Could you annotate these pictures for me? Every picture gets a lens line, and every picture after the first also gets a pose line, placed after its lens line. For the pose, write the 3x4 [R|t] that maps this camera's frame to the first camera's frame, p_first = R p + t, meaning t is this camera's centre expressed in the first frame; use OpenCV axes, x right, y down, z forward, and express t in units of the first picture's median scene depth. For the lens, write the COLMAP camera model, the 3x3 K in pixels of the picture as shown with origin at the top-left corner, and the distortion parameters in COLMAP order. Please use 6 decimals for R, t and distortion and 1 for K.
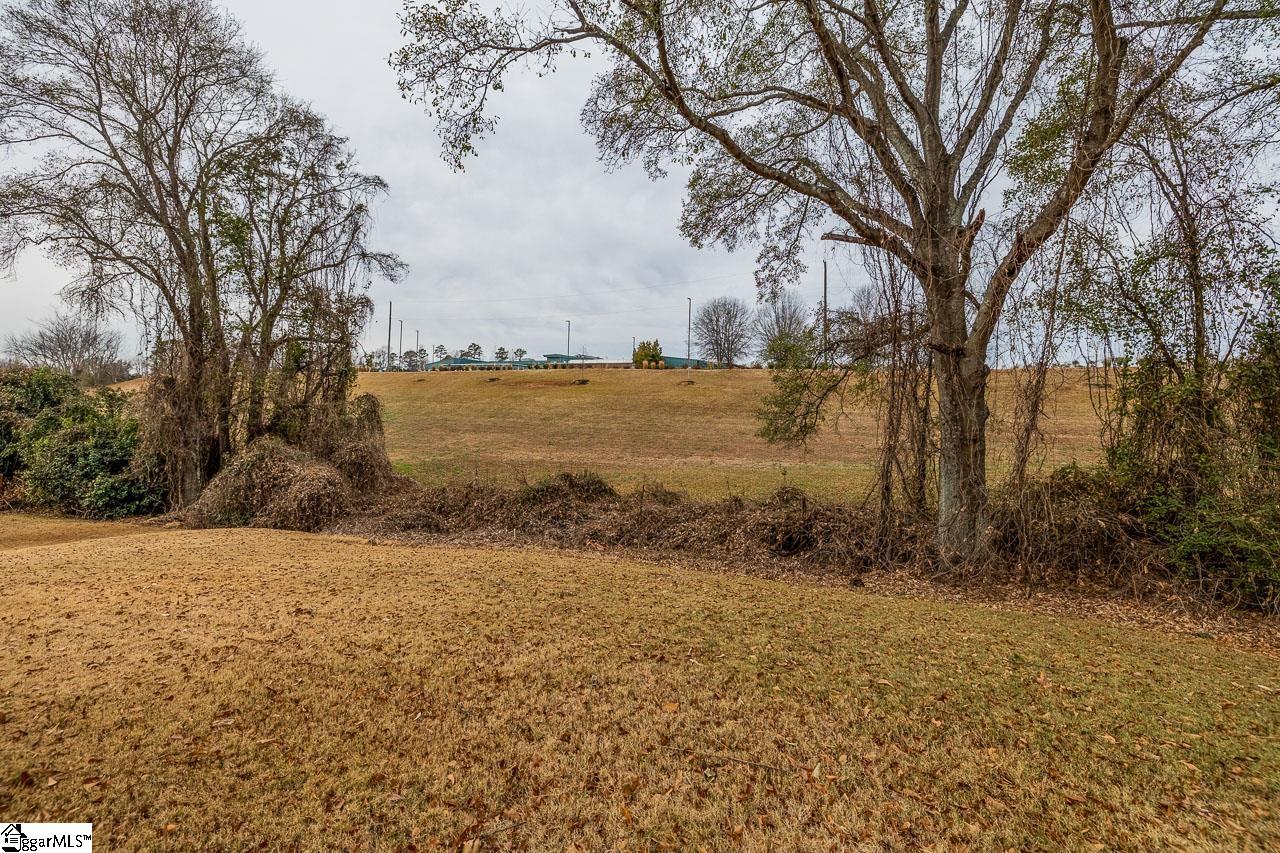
lens RADIAL K [[550.8, 0, 636.8], [0, 550.8, 400.7], [0, 0, 1]] dist [0.000051, -0.000267]
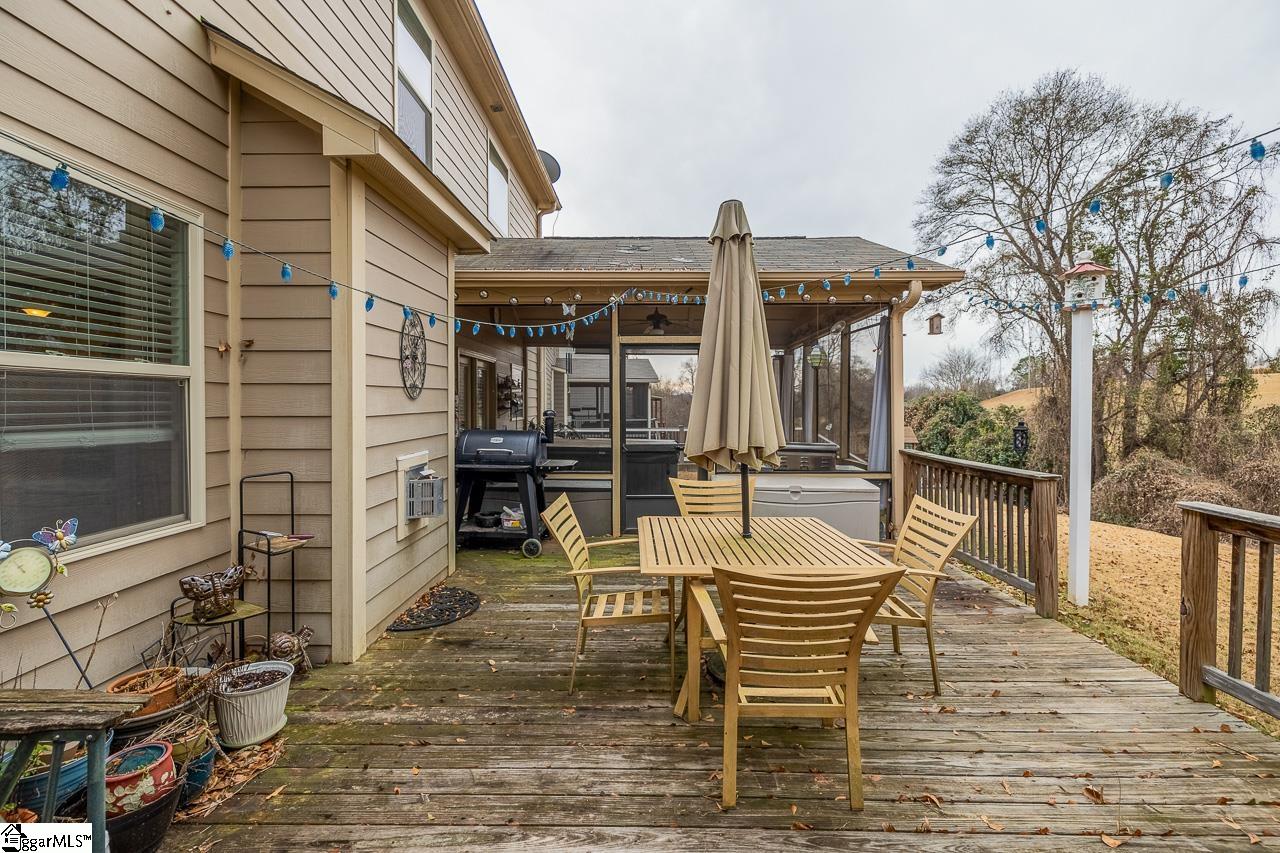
lens RADIAL K [[550.8, 0, 636.8], [0, 550.8, 400.7], [0, 0, 1]] dist [0.000051, -0.000267]
pose [[0.252411, -0.031051, -0.967122, 0.088734], [0.013372, 0.999501, -0.028600, -0.009135], [0.967528, -0.005713, 0.252700, -0.174645]]
